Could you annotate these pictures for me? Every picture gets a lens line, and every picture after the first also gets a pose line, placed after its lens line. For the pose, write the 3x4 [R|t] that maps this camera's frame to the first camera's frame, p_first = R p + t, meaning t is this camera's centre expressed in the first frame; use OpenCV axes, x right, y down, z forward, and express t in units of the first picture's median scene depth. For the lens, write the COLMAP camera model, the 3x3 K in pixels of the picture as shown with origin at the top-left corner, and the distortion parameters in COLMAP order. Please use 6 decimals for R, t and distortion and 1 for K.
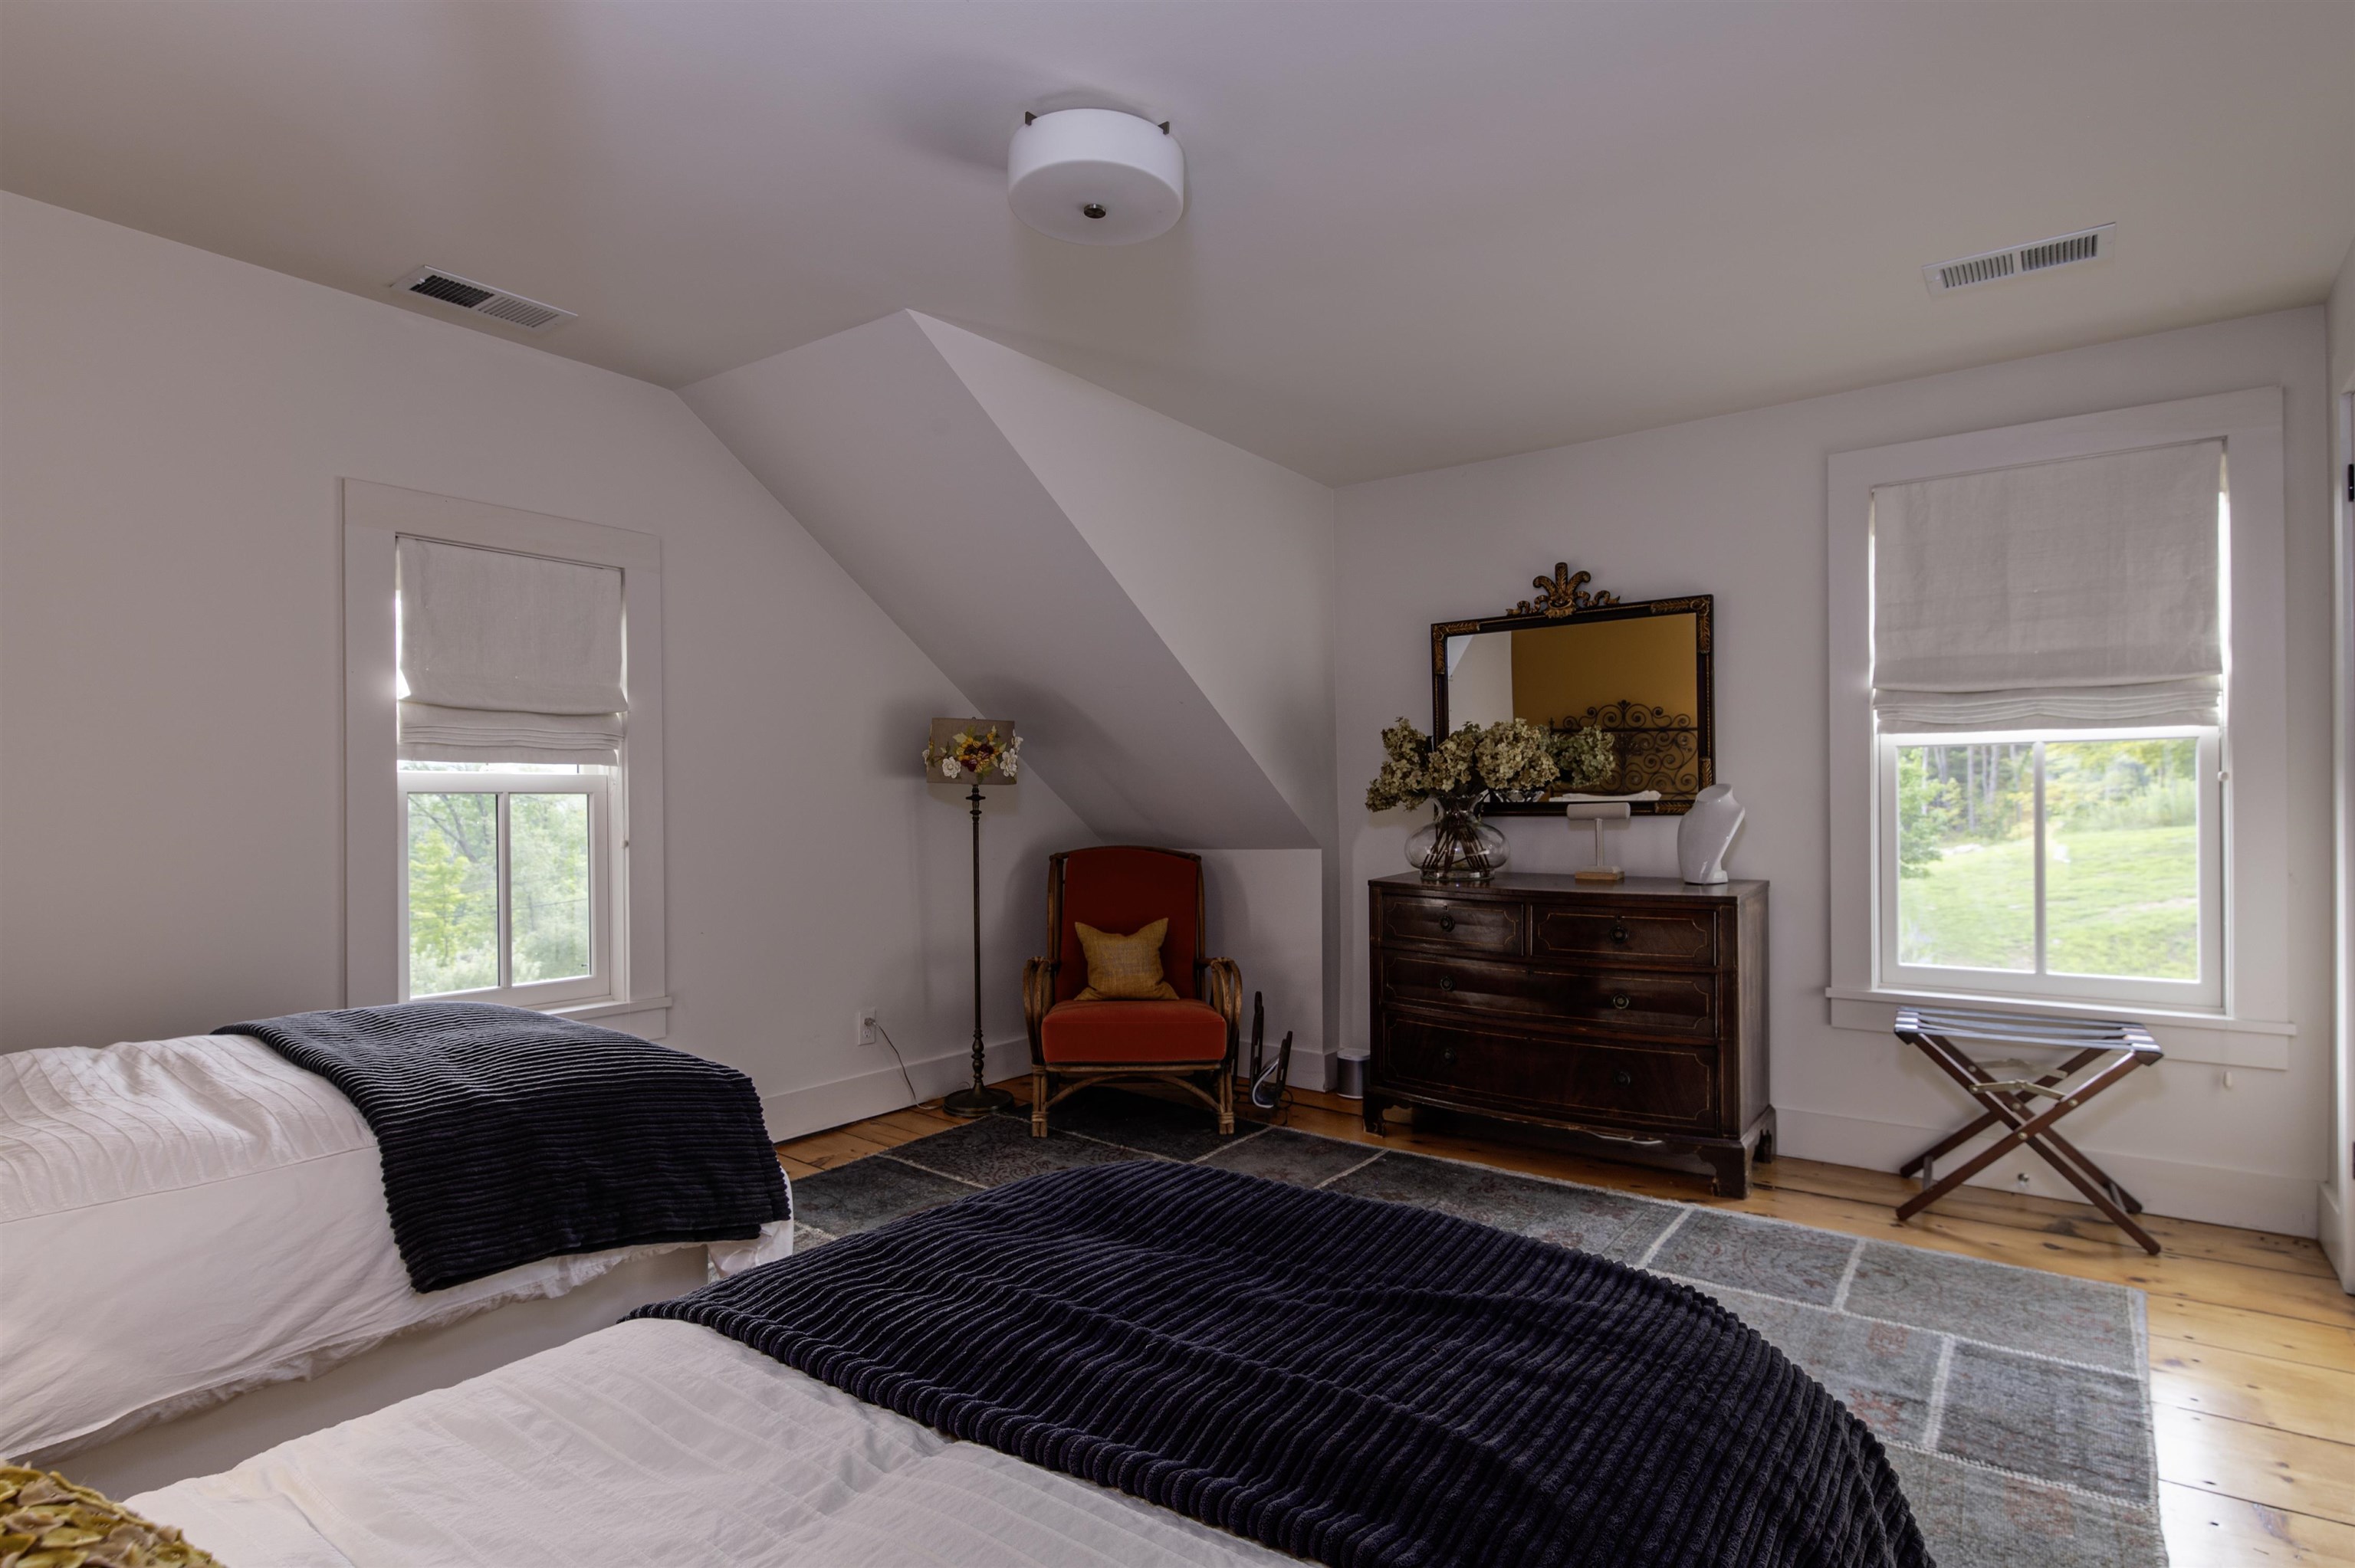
lens RADIAL K [[1198.0, 0, 1178.3], [0, 1198.0, 788.1], [0, 0, 1]] dist [-0.003691, -0.001826]
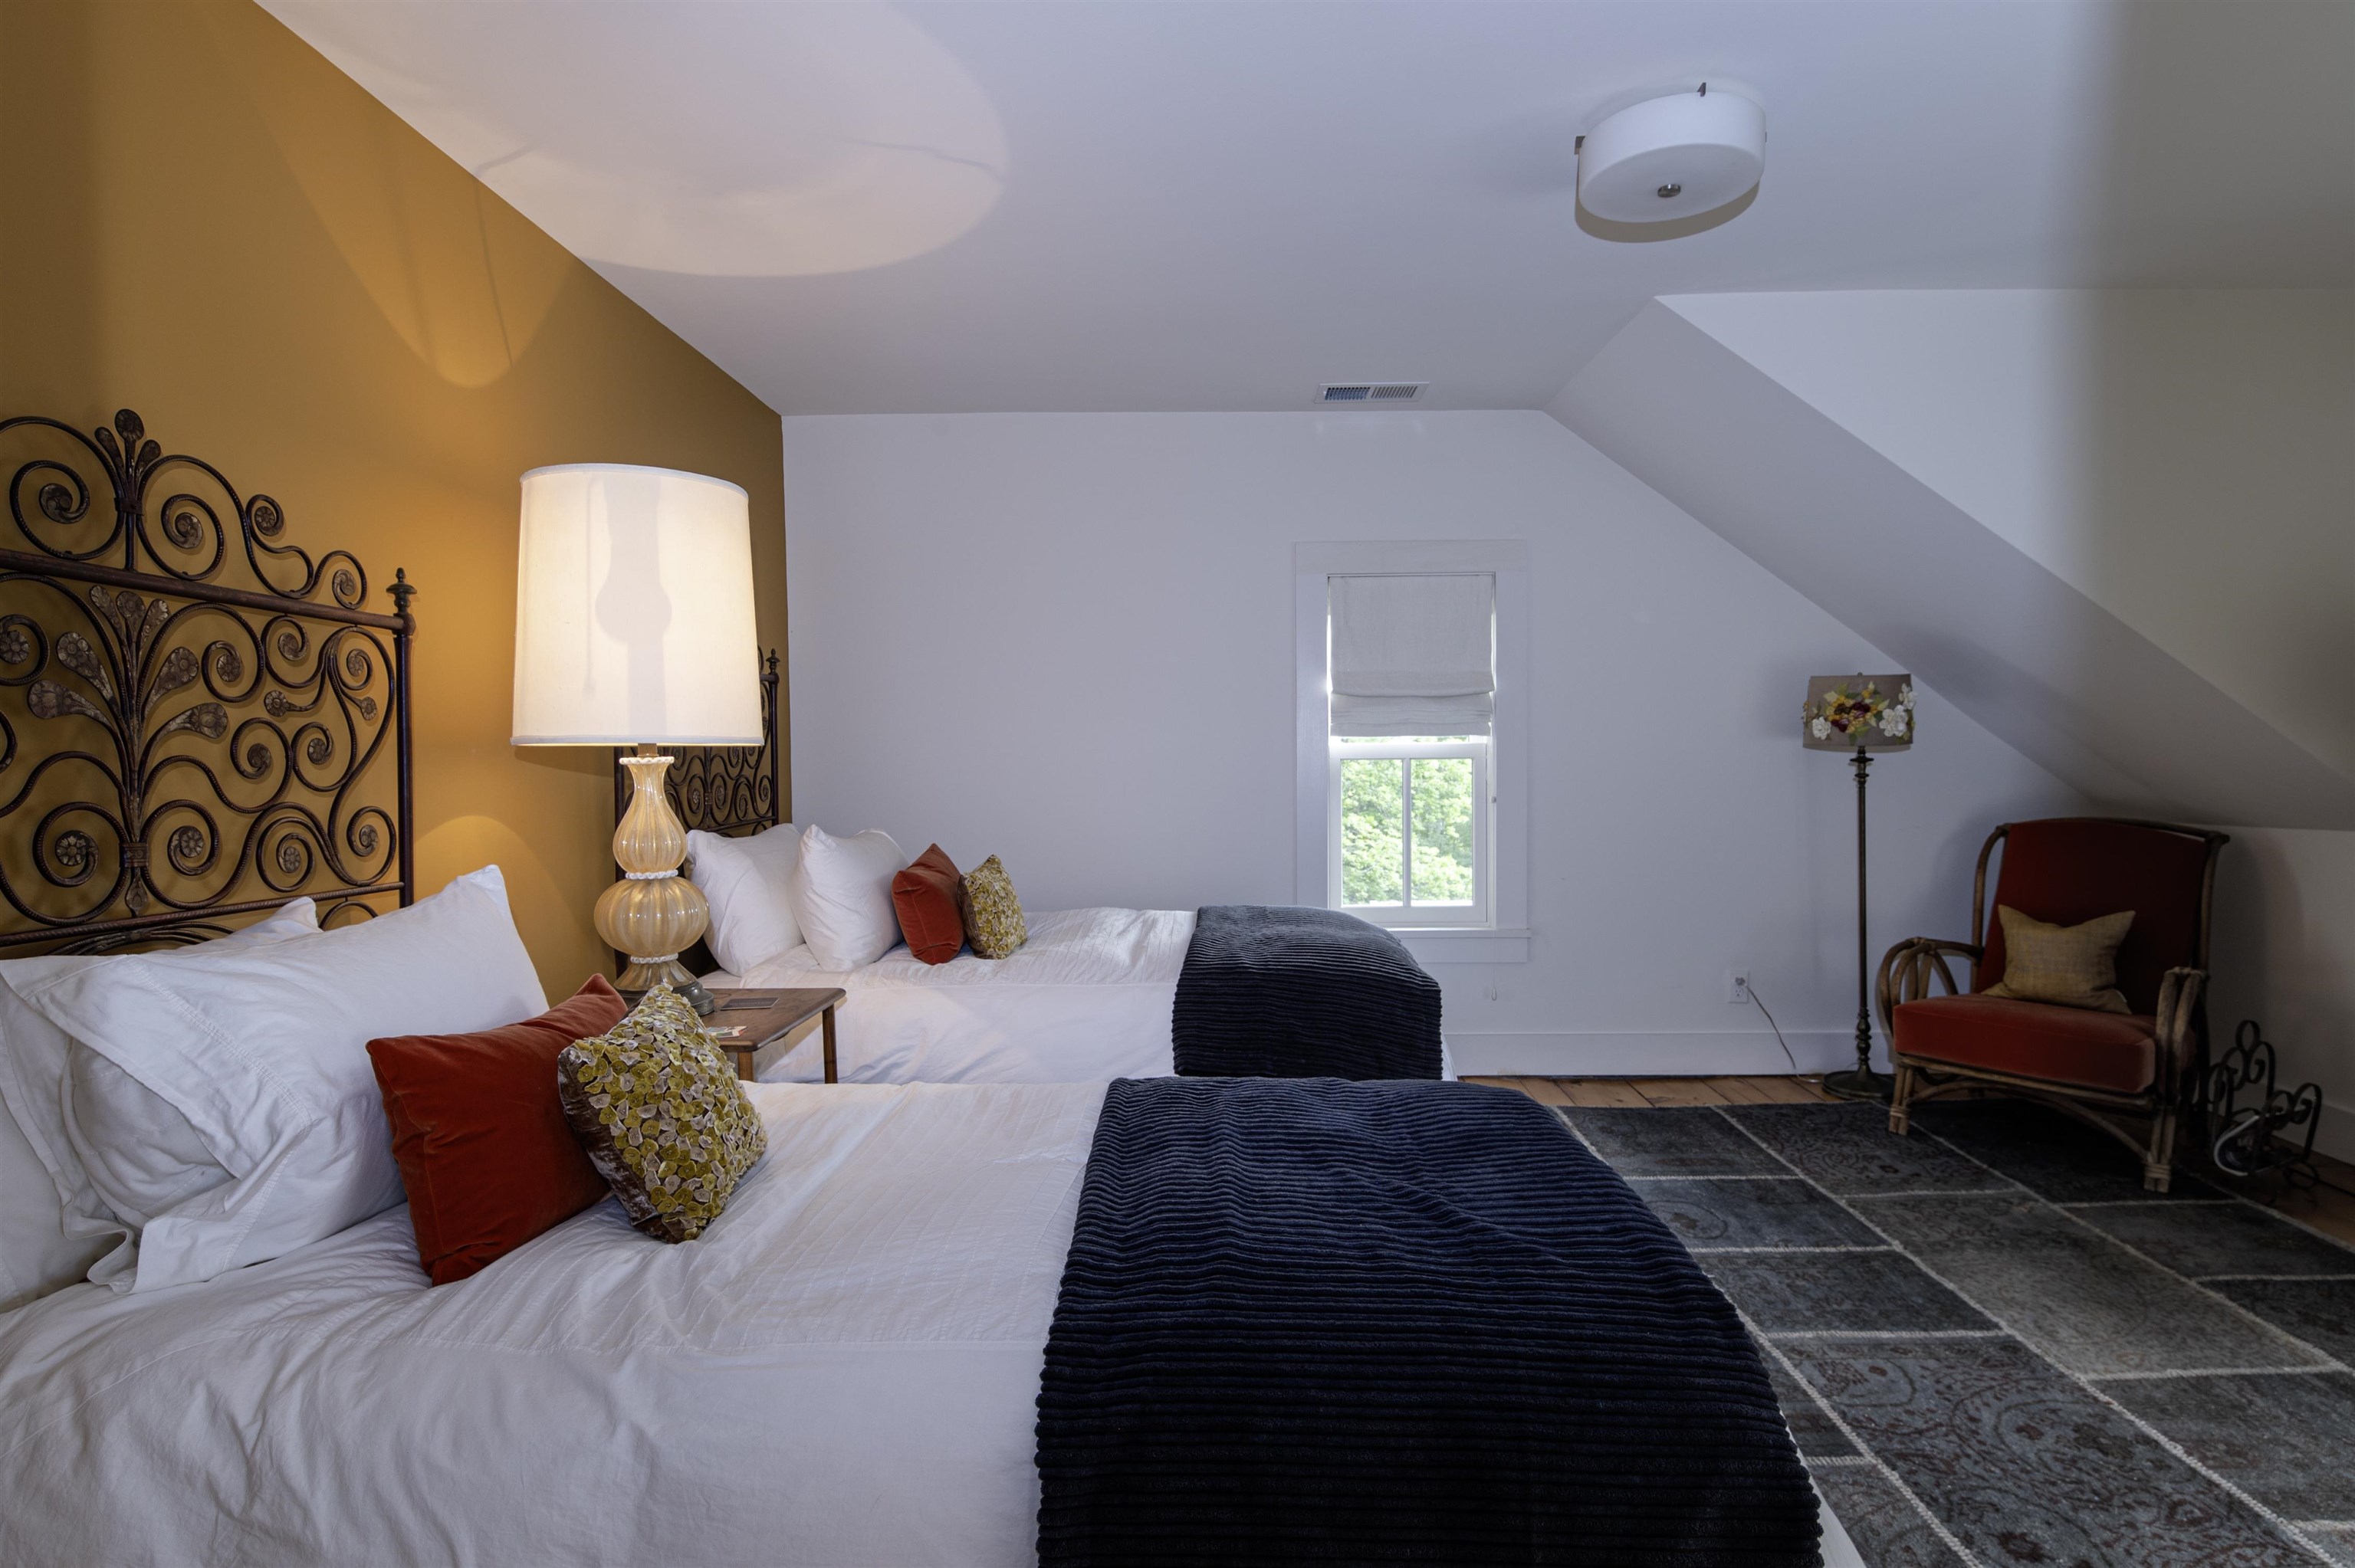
lens RADIAL K [[1198.0, 0, 1173.4], [0, 1198.0, 782.8], [0, 0, 1]] dist [-0.003691, -0.001826]
pose [[0.566539, 0.014829, -0.823902, 0.314099], [0.015527, 0.999468, 0.028666, -0.009658], [0.823889, -0.029033, 0.566007, 0.038581]]
